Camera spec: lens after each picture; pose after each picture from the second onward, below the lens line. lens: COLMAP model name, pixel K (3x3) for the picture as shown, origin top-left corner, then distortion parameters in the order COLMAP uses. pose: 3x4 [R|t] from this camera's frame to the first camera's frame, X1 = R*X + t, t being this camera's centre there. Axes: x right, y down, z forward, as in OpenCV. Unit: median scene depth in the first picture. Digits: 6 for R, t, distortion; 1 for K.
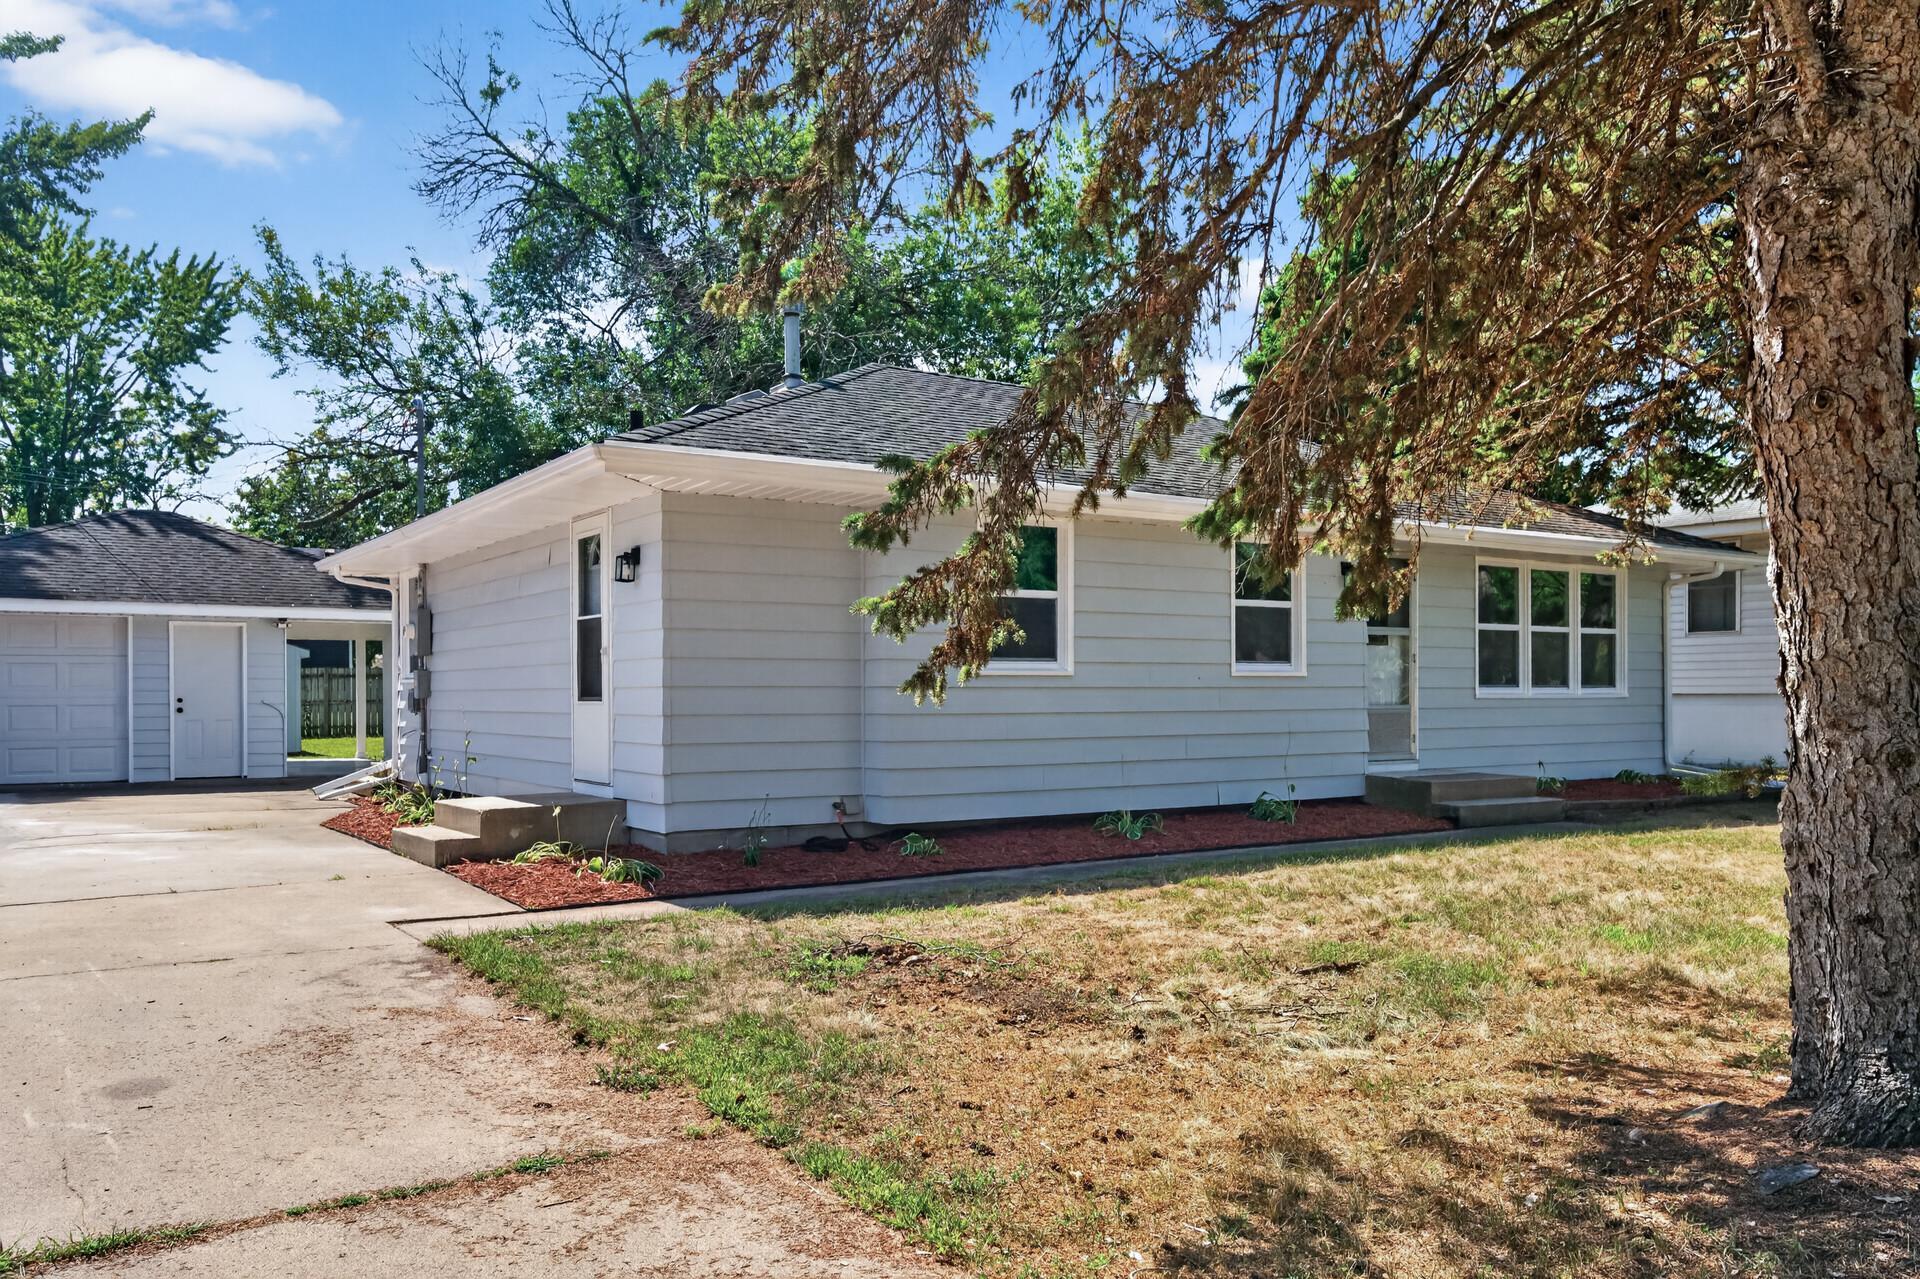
lens RADIAL K [[1447.1, 0, 952.8], [0, 1447.1, 653.4], [0, 0, 1]] dist [0.002880, -0.006319]
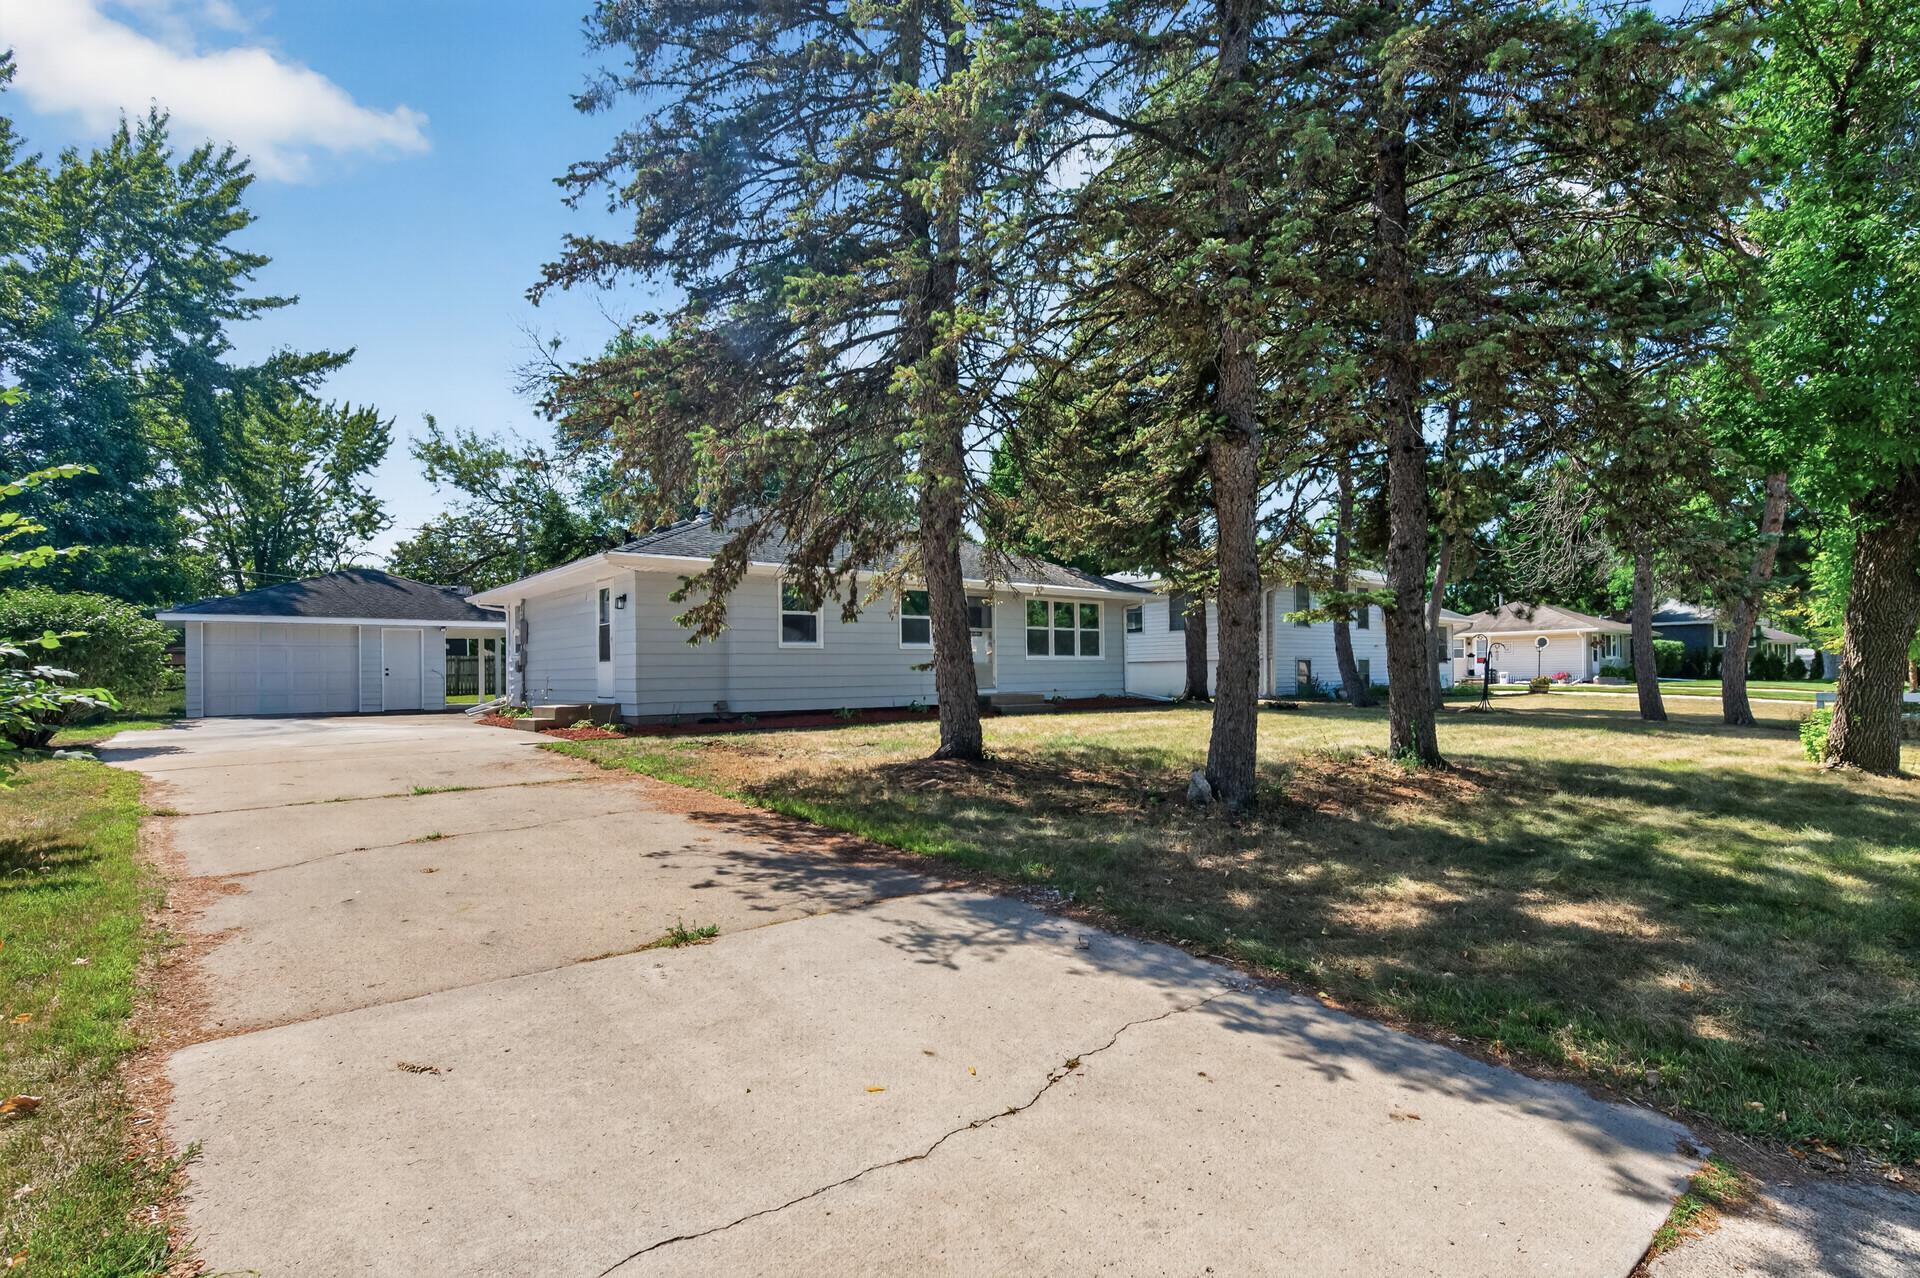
lens RADIAL K [[891.0, 0, 949.9], [0, 891.0, 642.0], [0, 0, 1]] dist [0.013697, 0.000829]
pose [[0.994040, -0.005227, 0.108889, 0.060433], [0.005976, 0.999961, -0.006555, 0.006865], [-0.108851, 0.007166, 0.994032, -0.202178]]
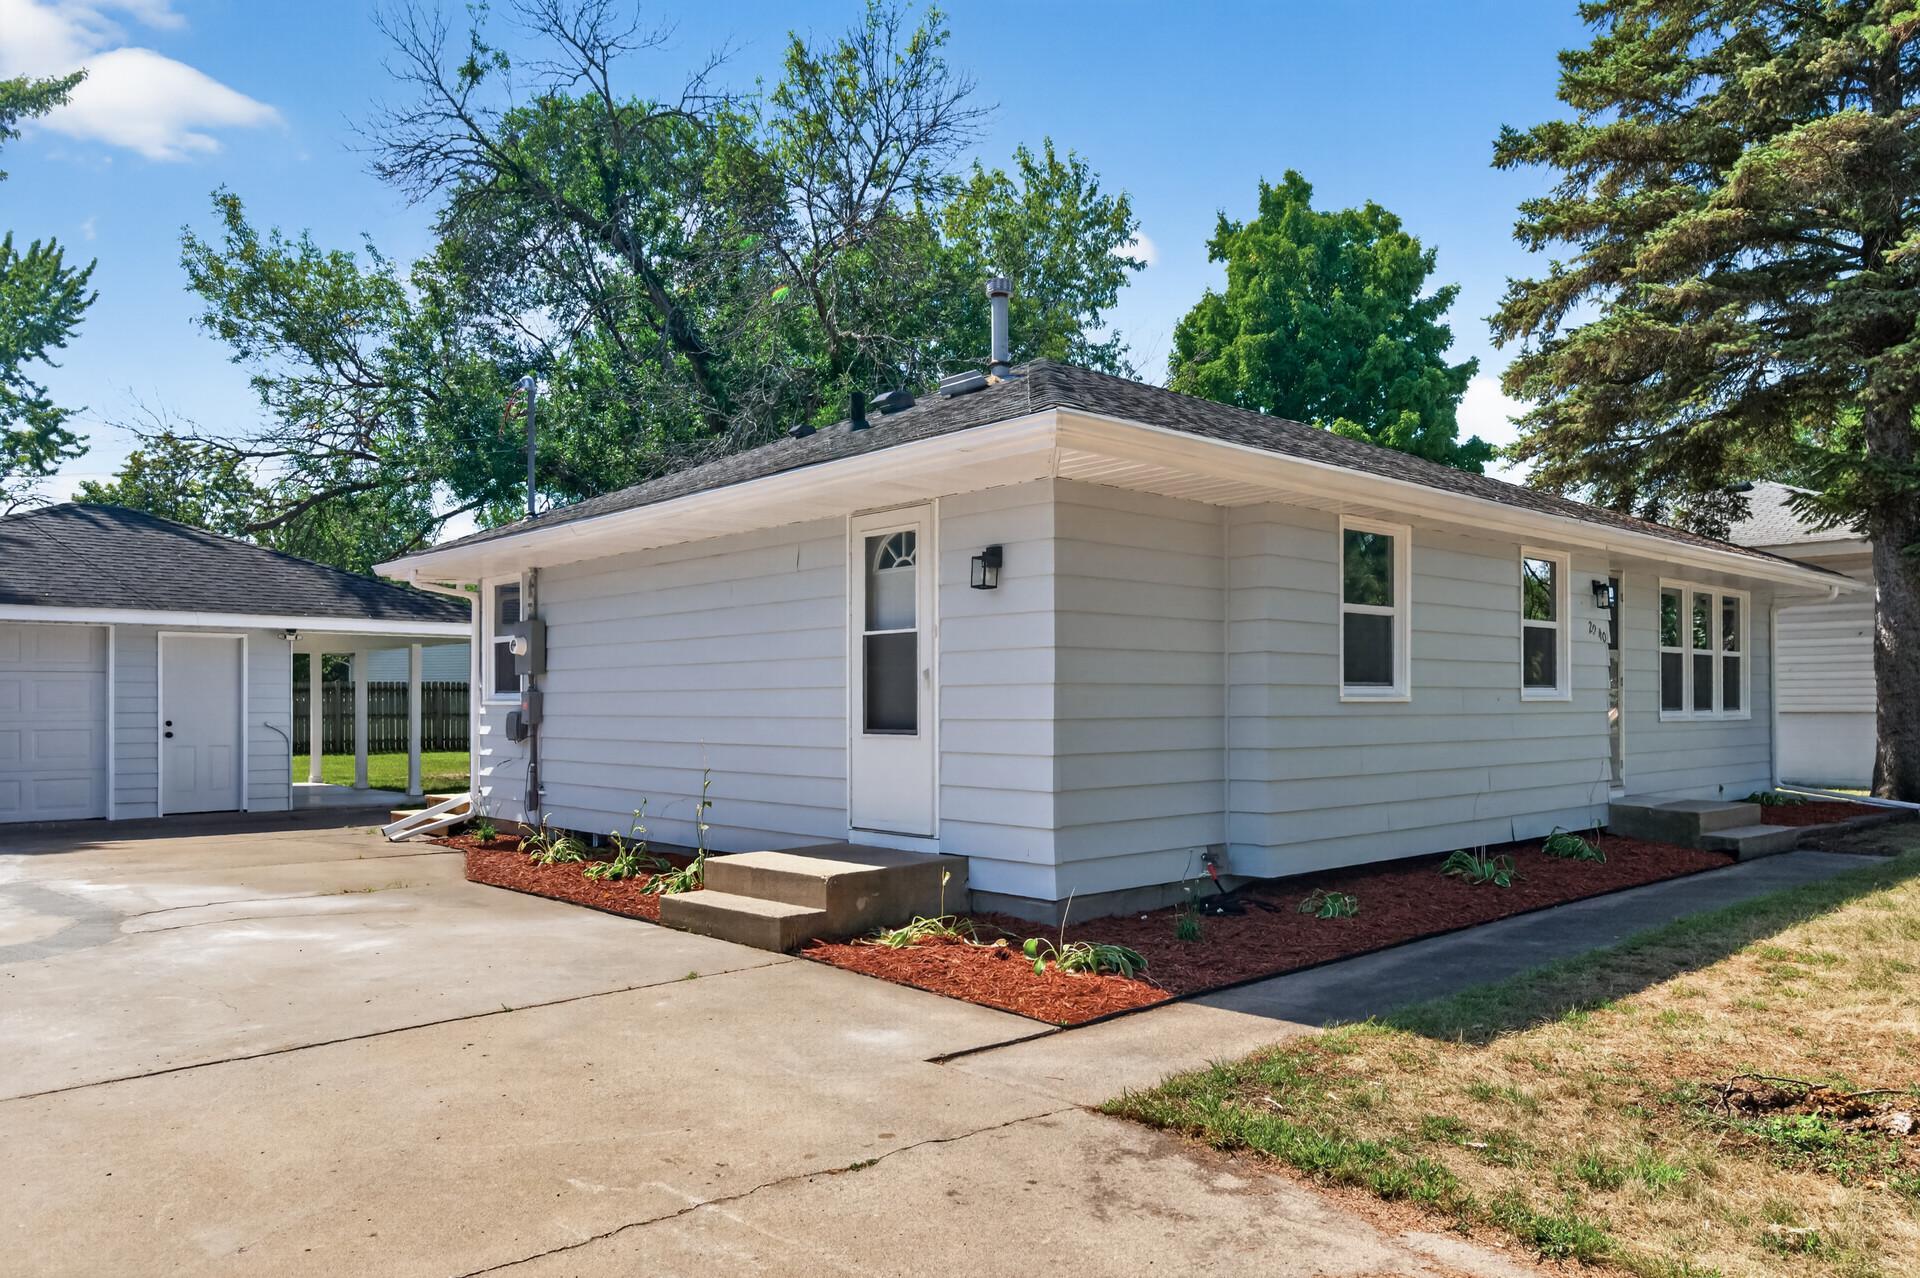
lens RADIAL K [[1327.2, 0, 962.8], [0, 1327.2, 654.4], [0, 0, 1]] dist [0.006985, 0.007684]
pose [[0.987718, 0.005752, 0.156141, -0.149443], [-0.004308, 0.999945, -0.009580, -0.002397], [-0.156188, 0.008789, 0.987688, 0.110922]]
